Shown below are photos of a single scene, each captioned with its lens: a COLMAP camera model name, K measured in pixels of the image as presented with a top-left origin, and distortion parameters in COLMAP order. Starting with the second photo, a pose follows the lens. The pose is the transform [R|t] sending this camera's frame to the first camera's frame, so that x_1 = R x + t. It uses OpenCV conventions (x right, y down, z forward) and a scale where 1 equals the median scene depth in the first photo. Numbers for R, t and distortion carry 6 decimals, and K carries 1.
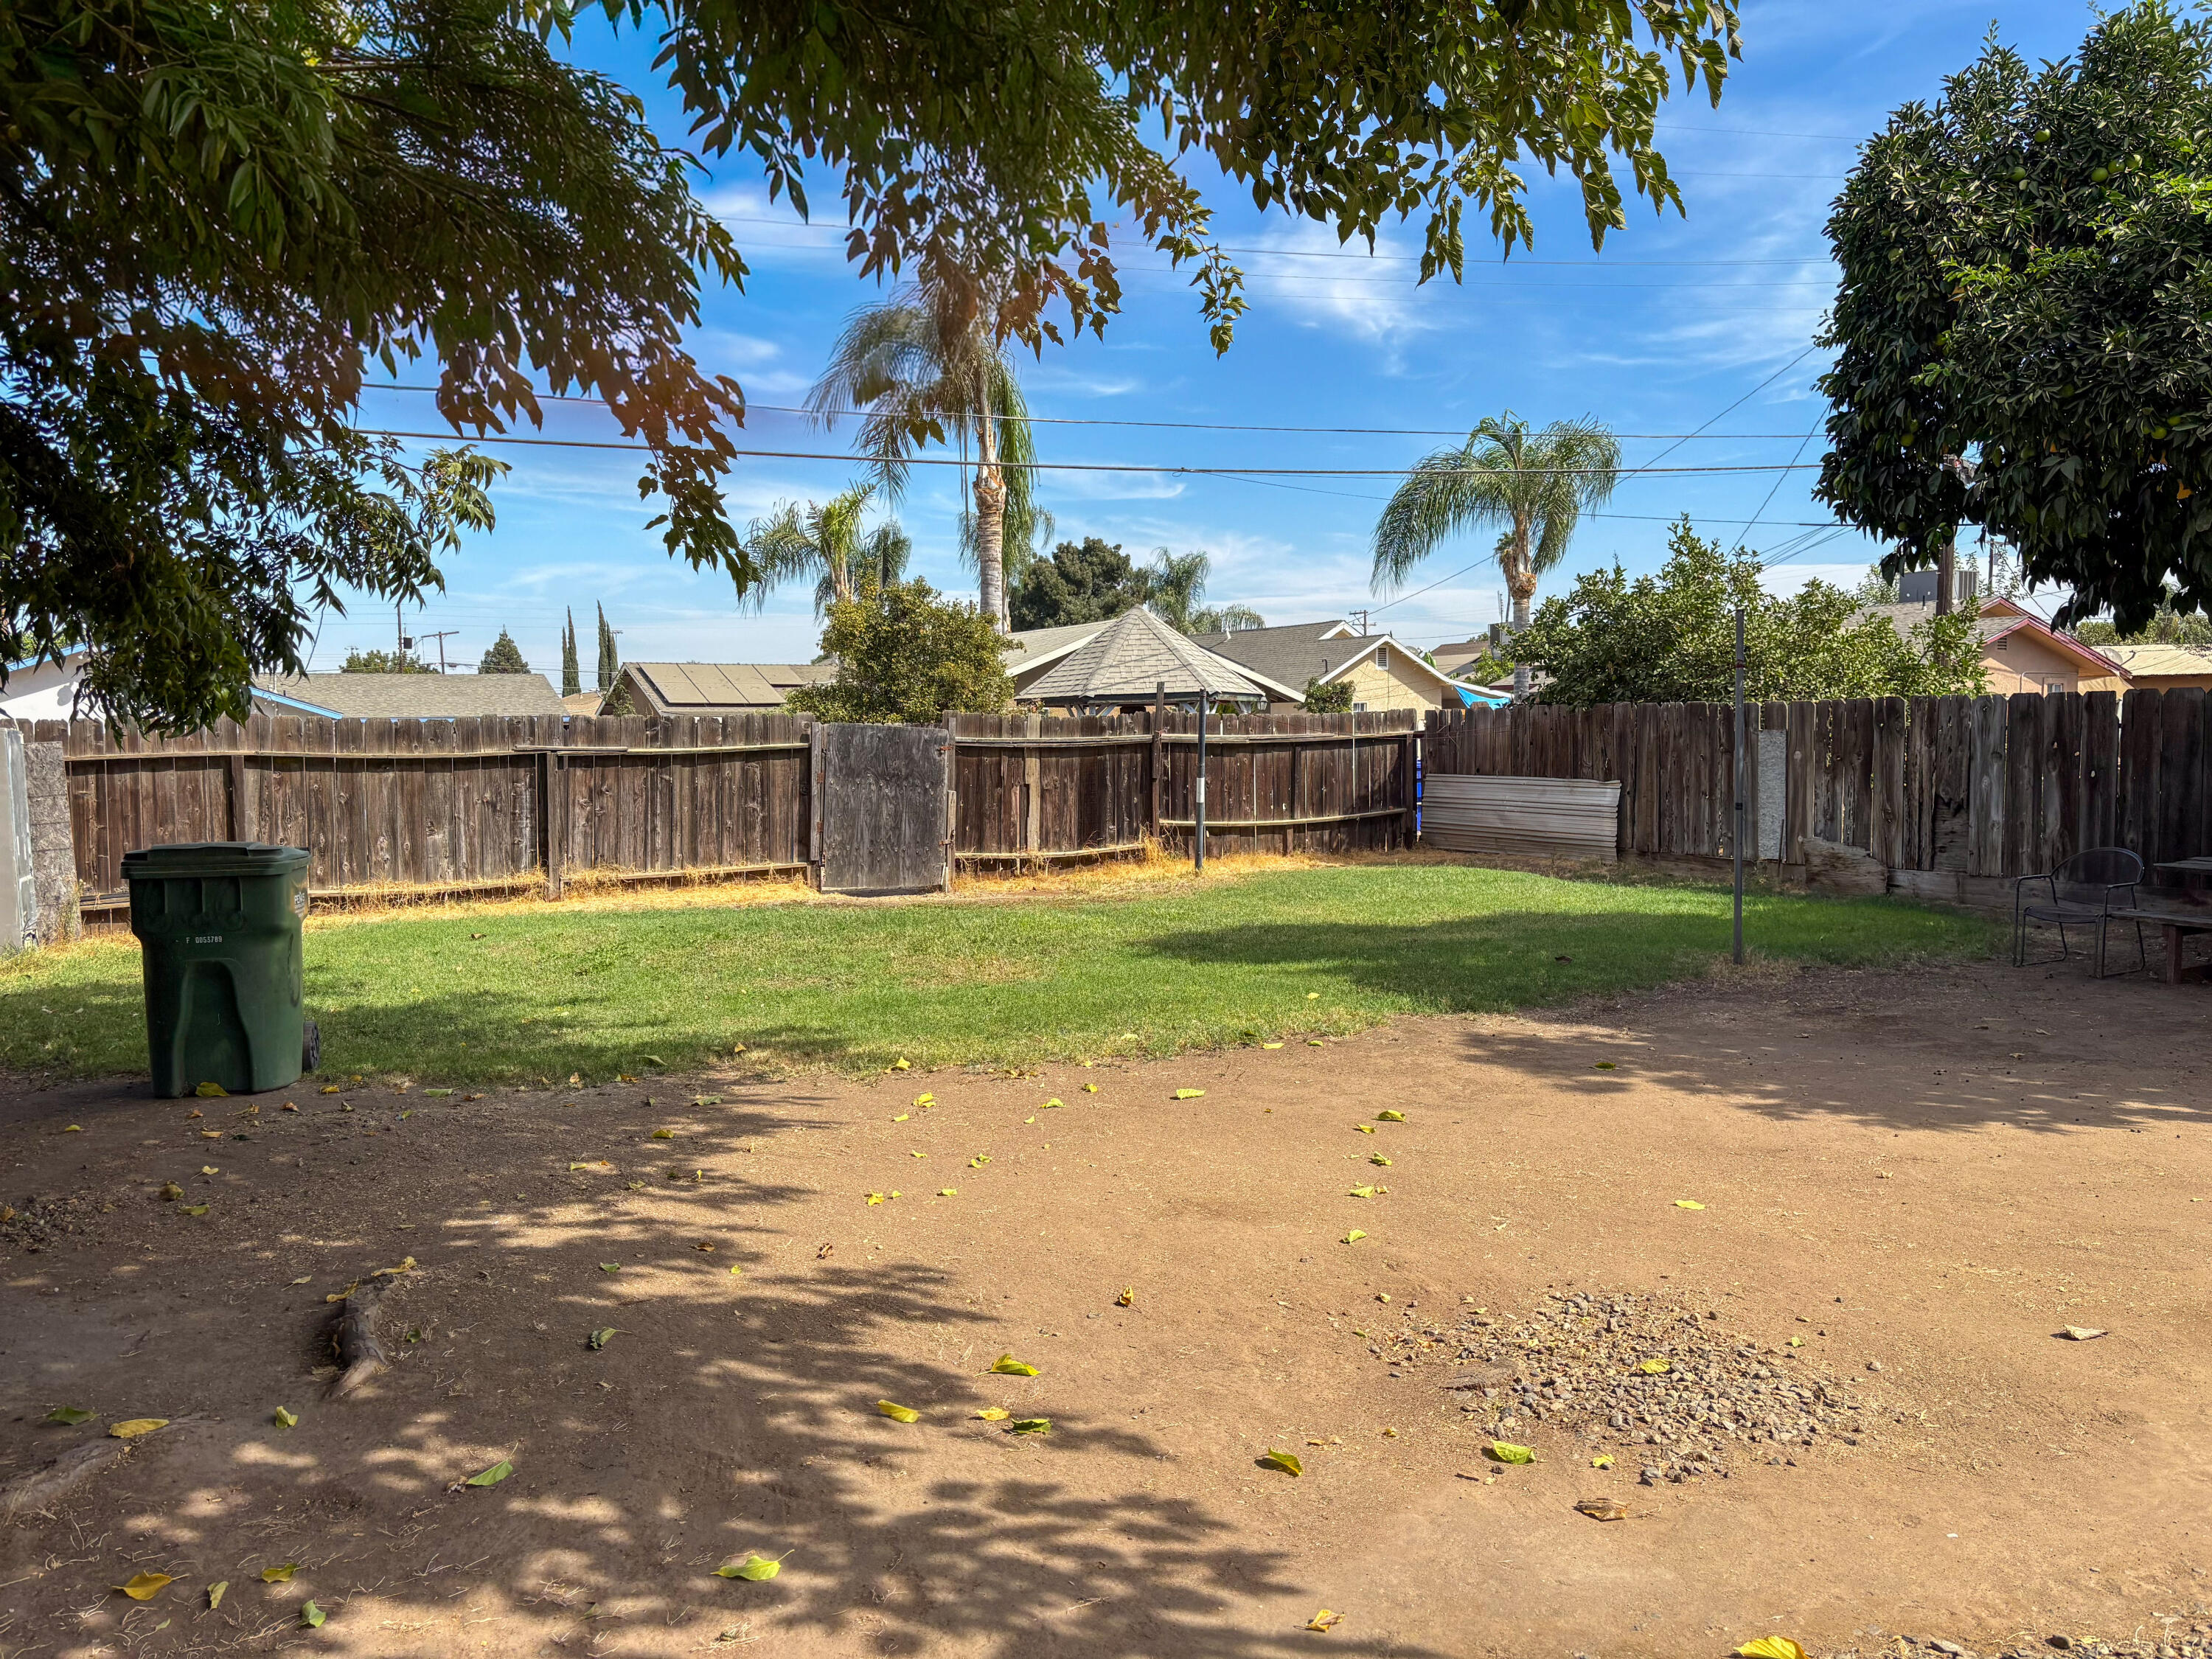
lens RADIAL K [[1673.8, 0, 1112.0], [0, 1673.8, 832.6], [0, 0, 1]] dist [0.031347, -0.039388]
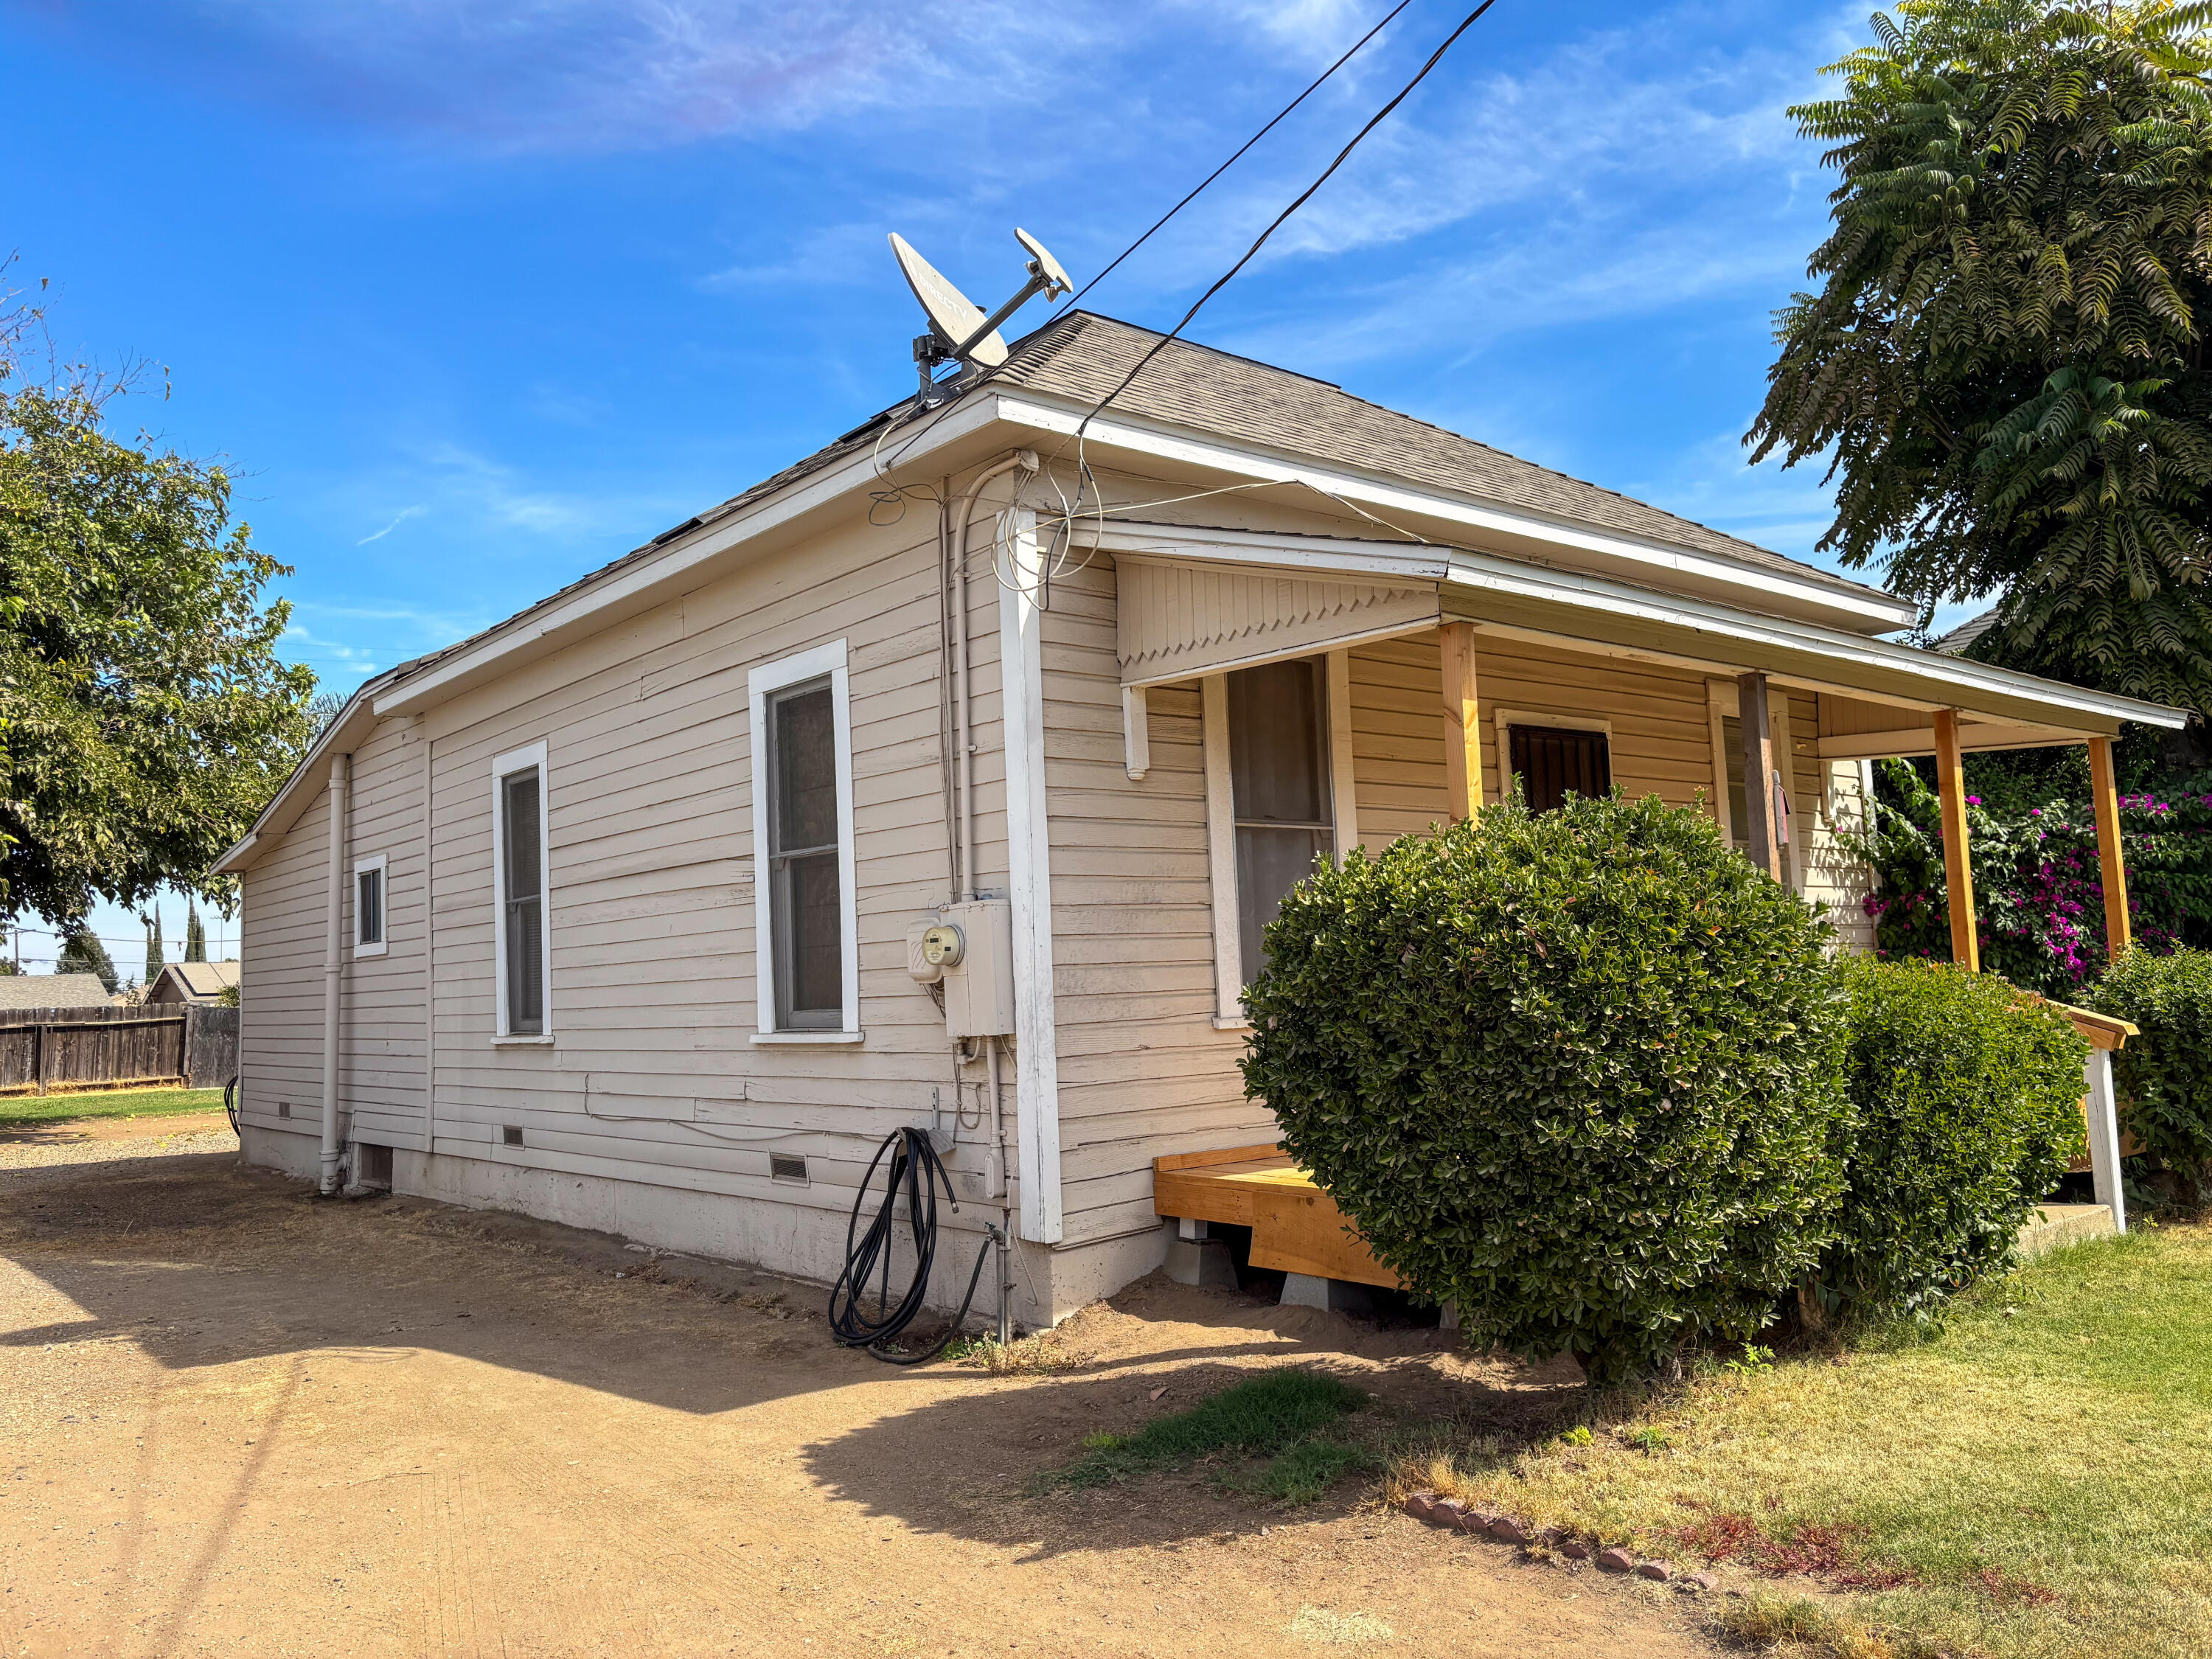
lens RADIAL K [[1673.8, 0, 1100.8], [0, 1673.8, 819.3], [0, 0, 1]] dist [0.031347, -0.039388]
pose [[0.981778, -0.011837, 0.189660, 0.556829], [0.042856, 0.986138, -0.160299, 0.090104], [-0.185134, 0.165506, 0.968676, -1.306945]]
